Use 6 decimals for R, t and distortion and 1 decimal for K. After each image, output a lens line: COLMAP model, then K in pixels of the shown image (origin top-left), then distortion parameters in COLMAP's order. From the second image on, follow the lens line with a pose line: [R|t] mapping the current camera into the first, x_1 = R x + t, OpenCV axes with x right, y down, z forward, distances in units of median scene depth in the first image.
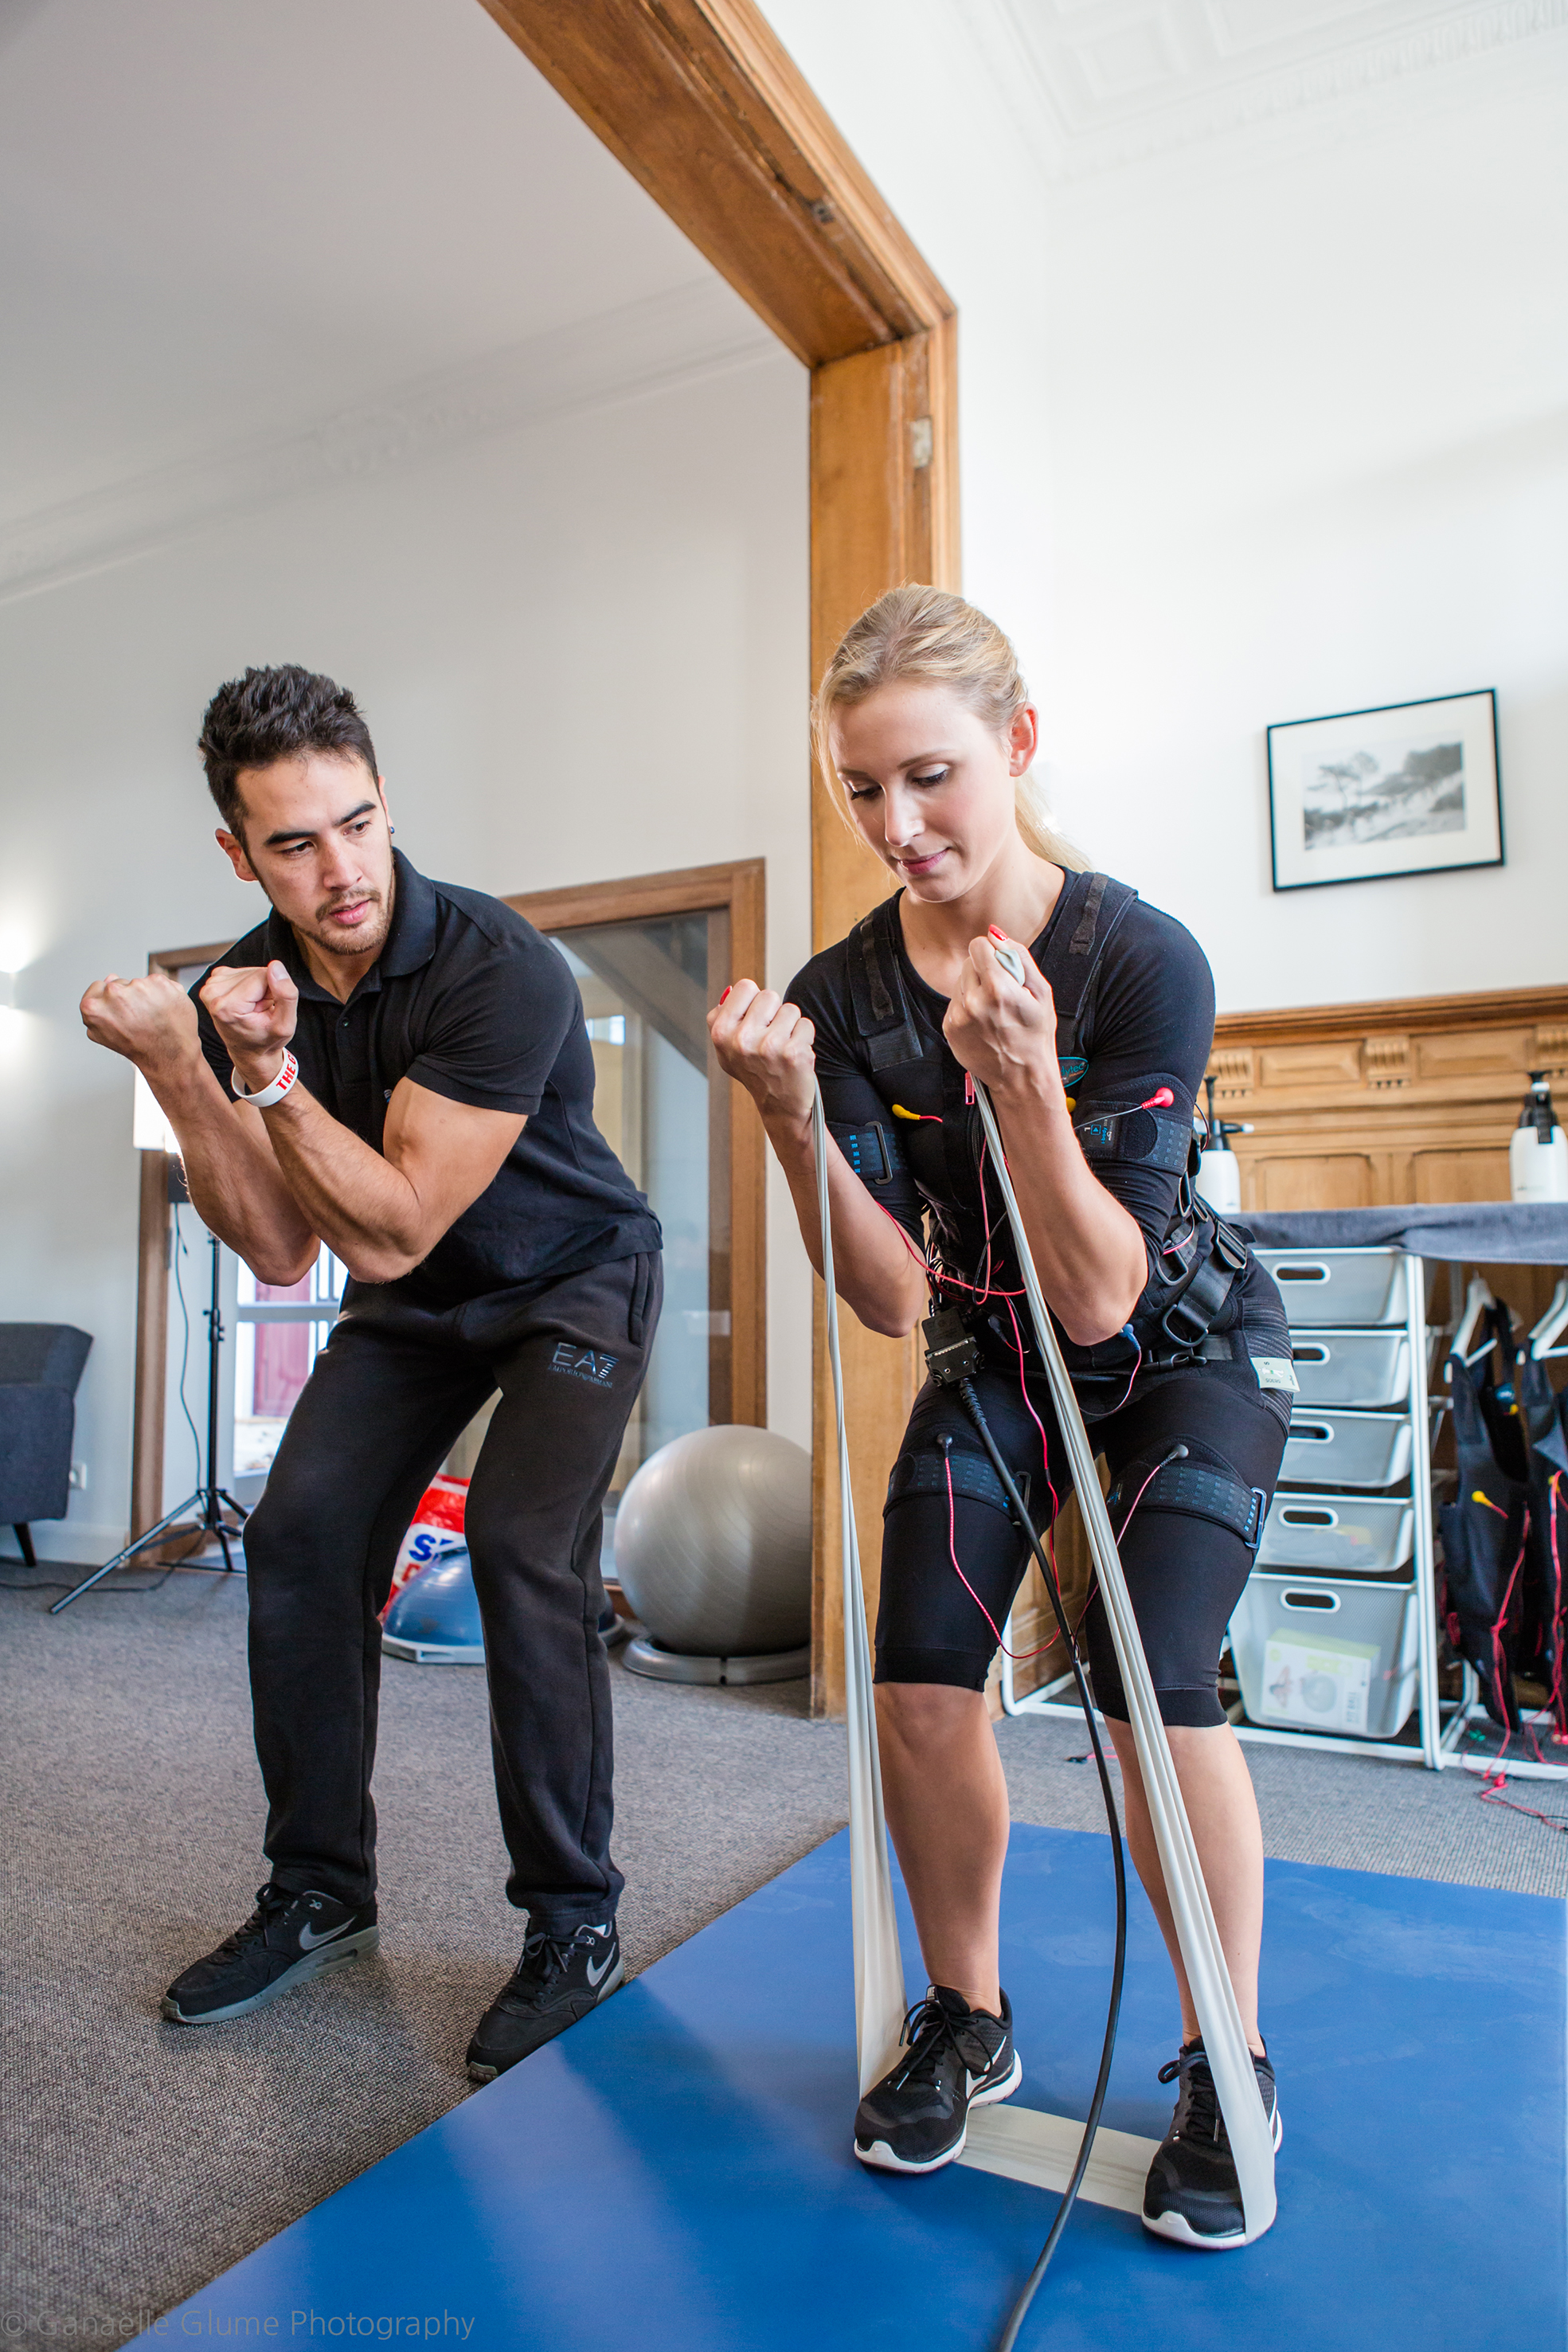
lens RADIAL K [[1671.2, 0, 784.0], [0, 1671.2, 1176.0], [0, 0, 1]] dist [-0.002533, 0.002075]
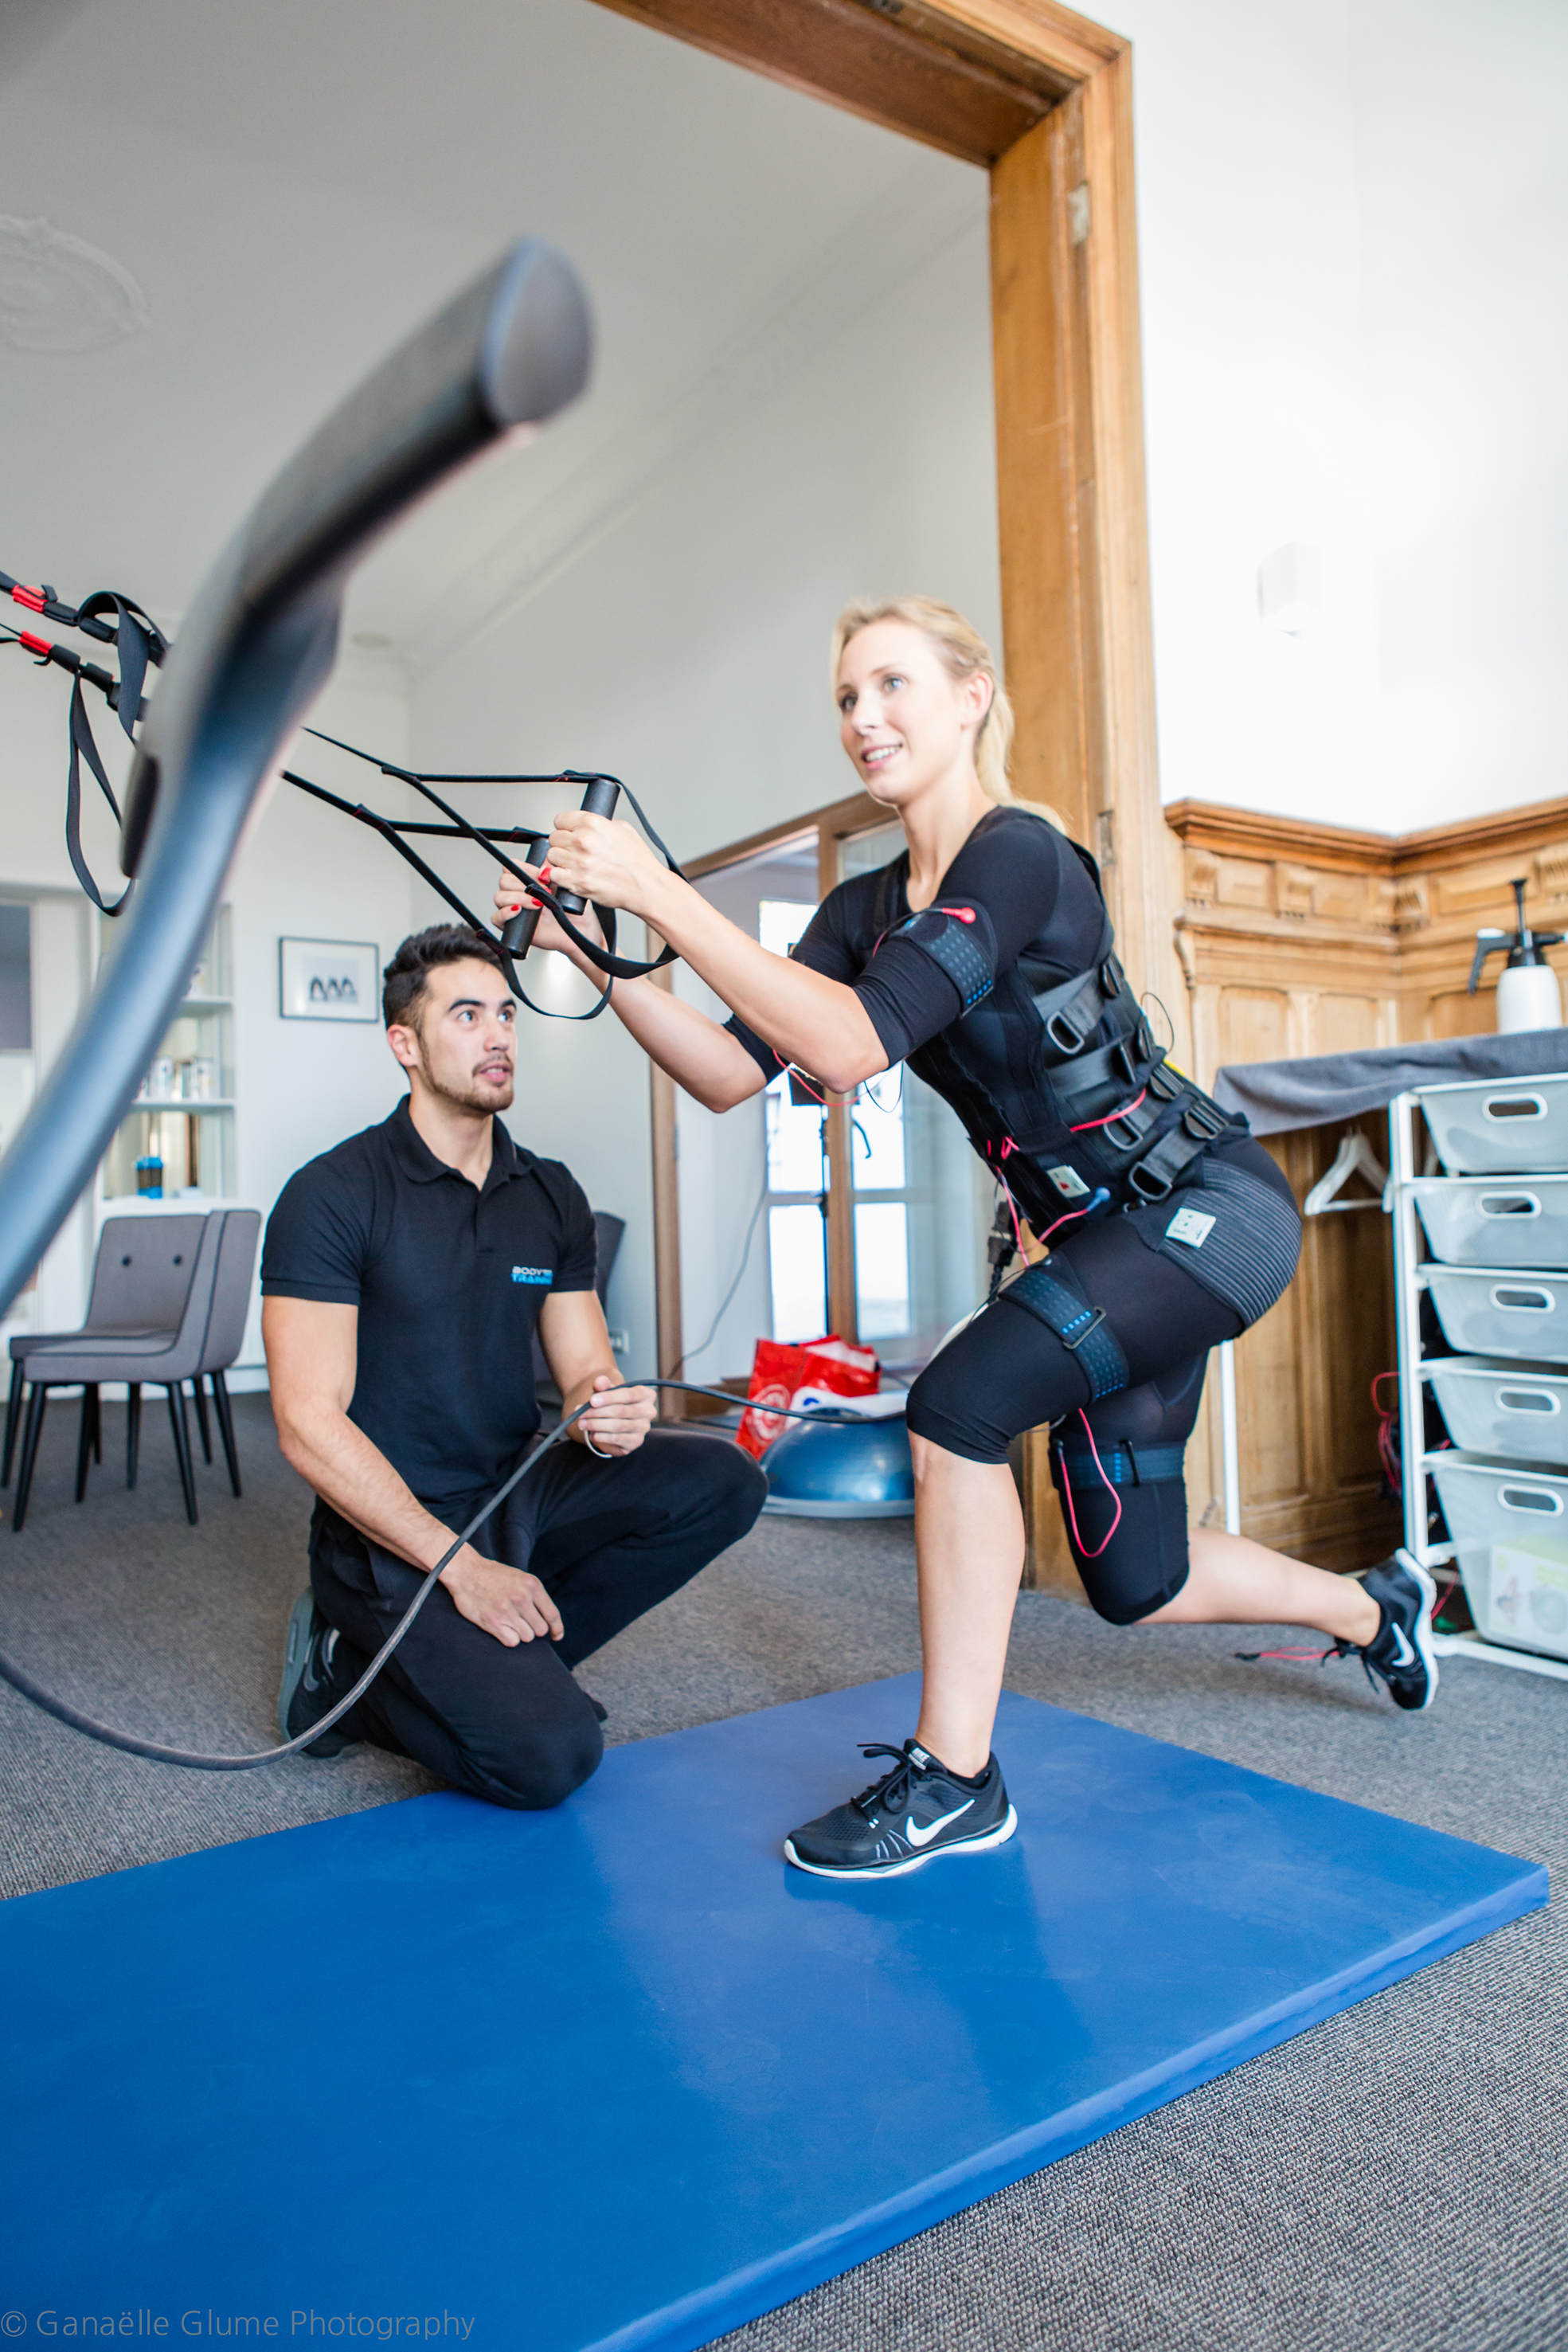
lens RADIAL K [[1649.8, 0, 784.0], [0, 1649.8, 1176.0], [0, 0, 1]] dist [0.000663, 0.002199]
pose [[0.871518, -0.031764, -0.489334, 0.367570], [0.062377, 0.996974, 0.046379, 0.029660], [0.486380, -0.070943, 0.870862, 0.106959]]
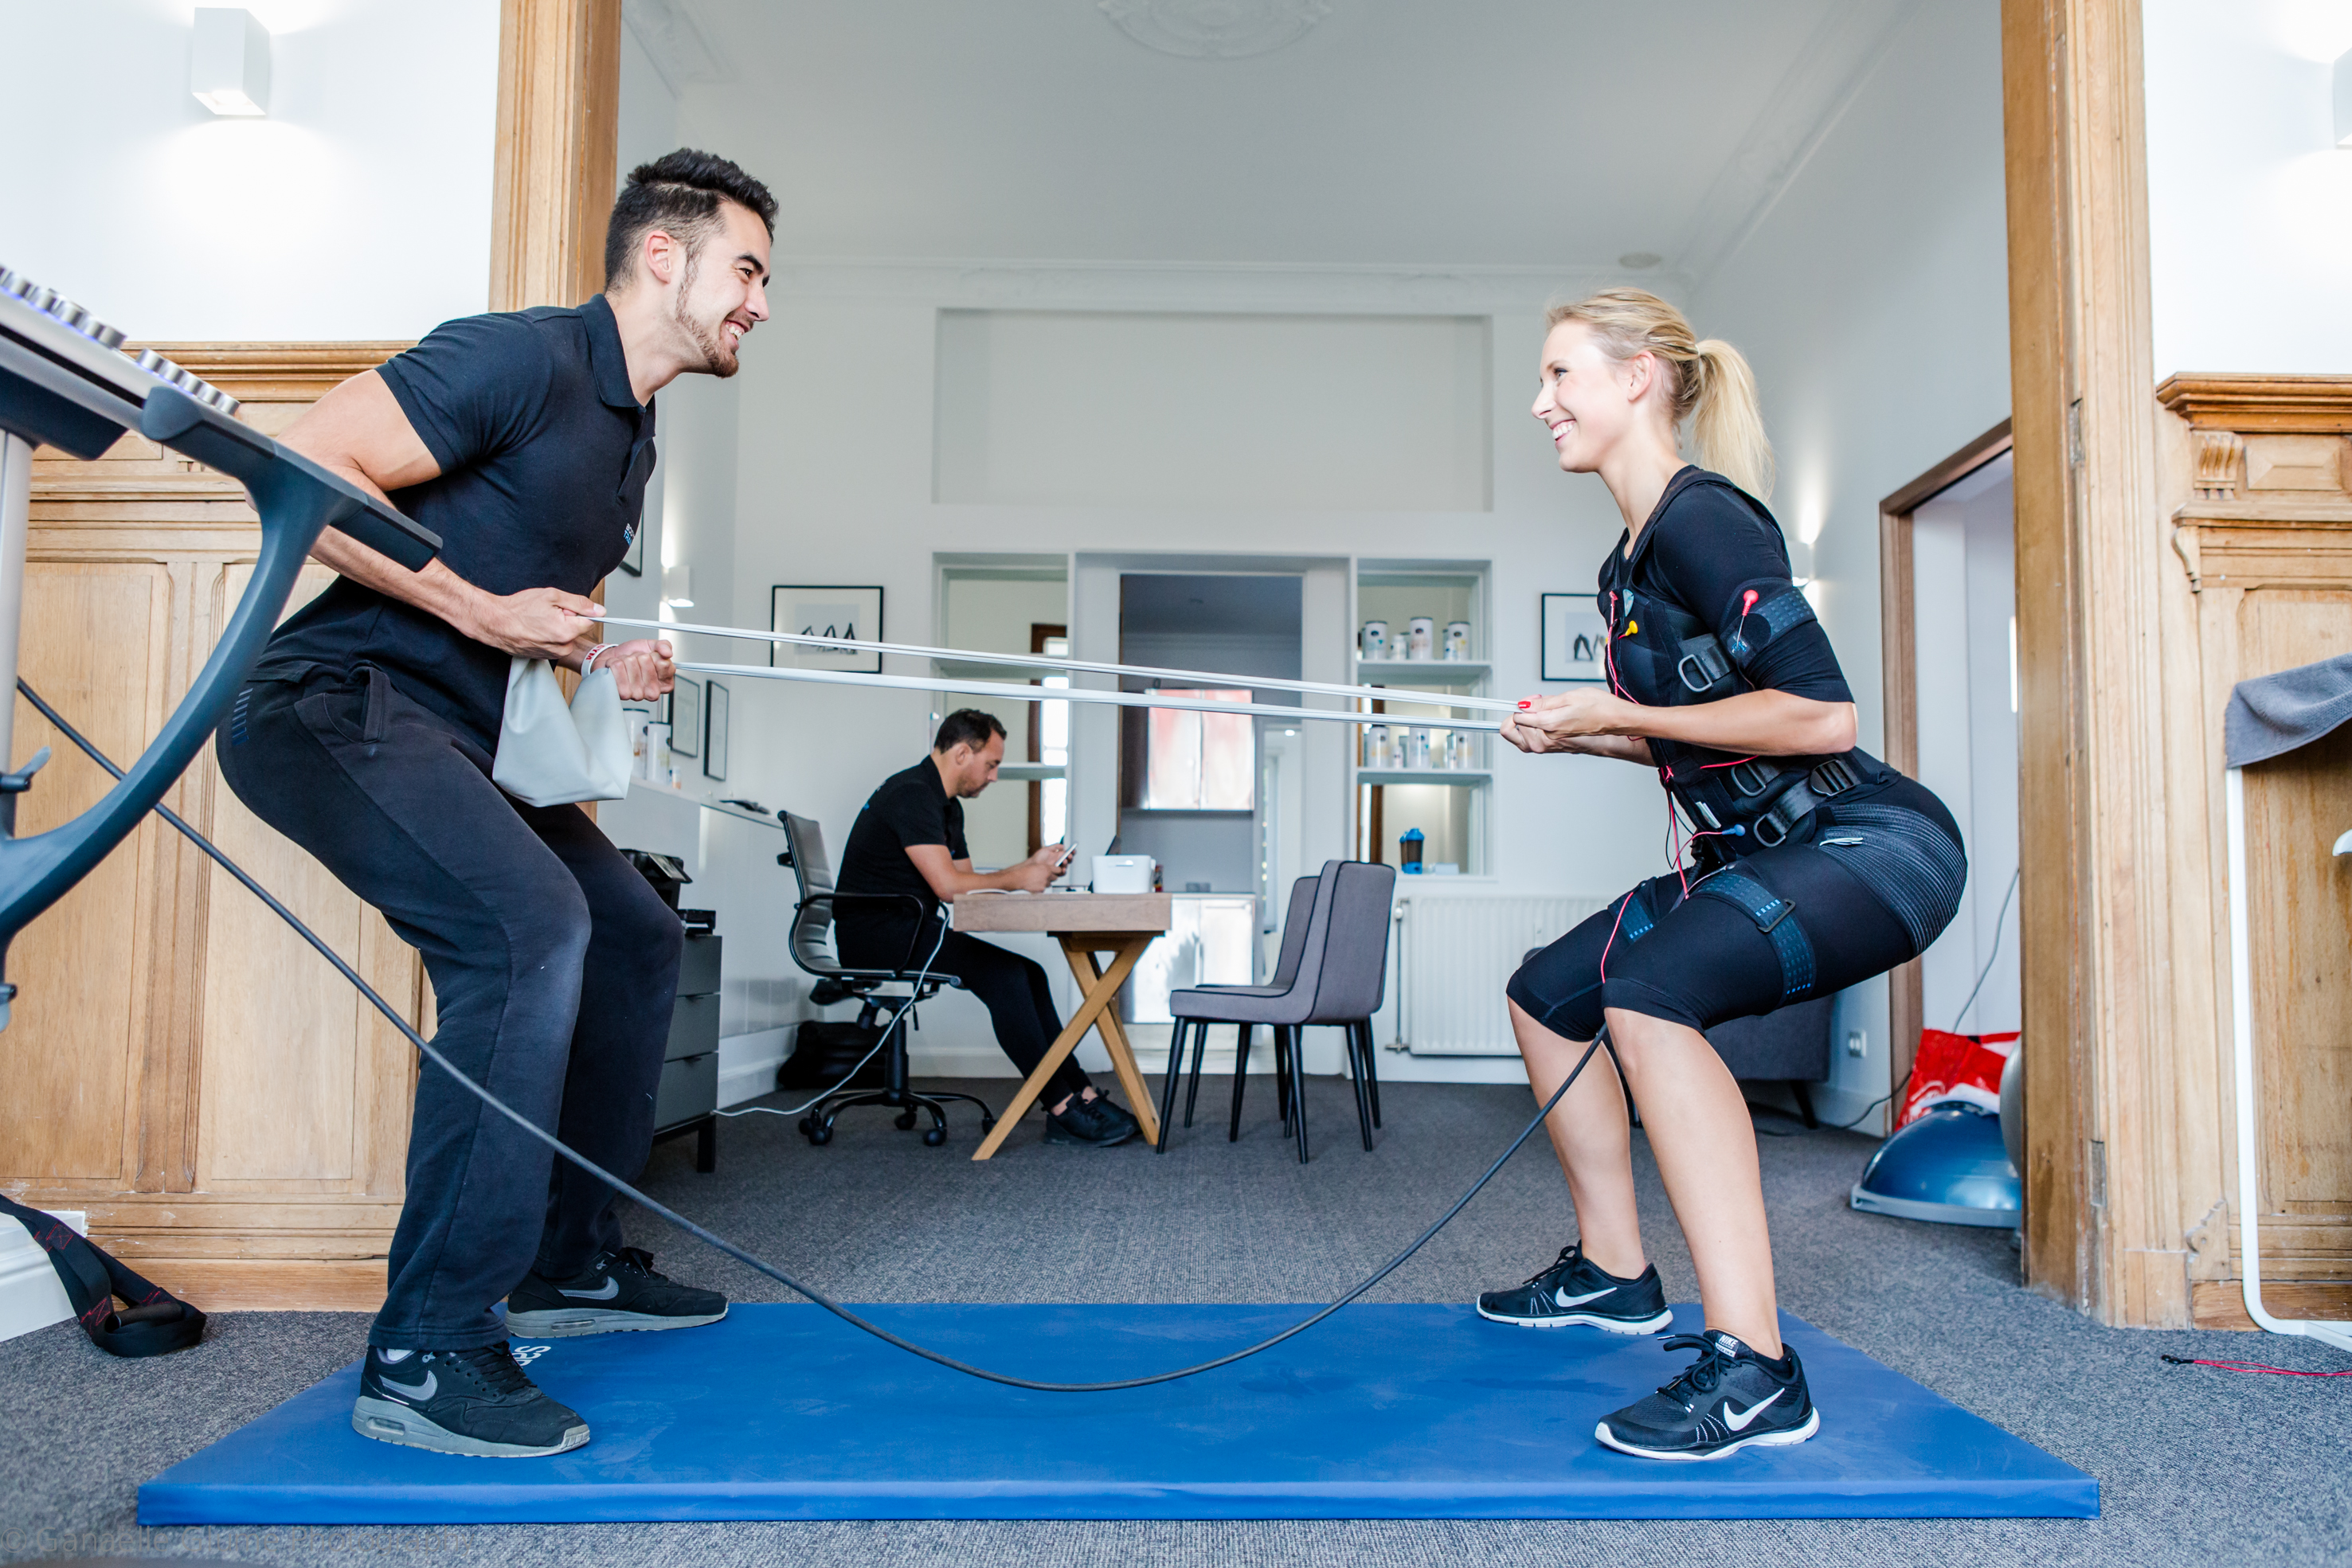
lens RADIAL K [[2060.1, 0, 1176.0], [0, 2060.1, 784.0], [0, 0, 1]] dist [0.031187, -0.004346]
pose [[0.461994, -0.061412, -0.884754, 0.751459], [0.057555, 0.997573, -0.039189, 0.082200], [0.885014, -0.032817, 0.464407, 0.131951]]
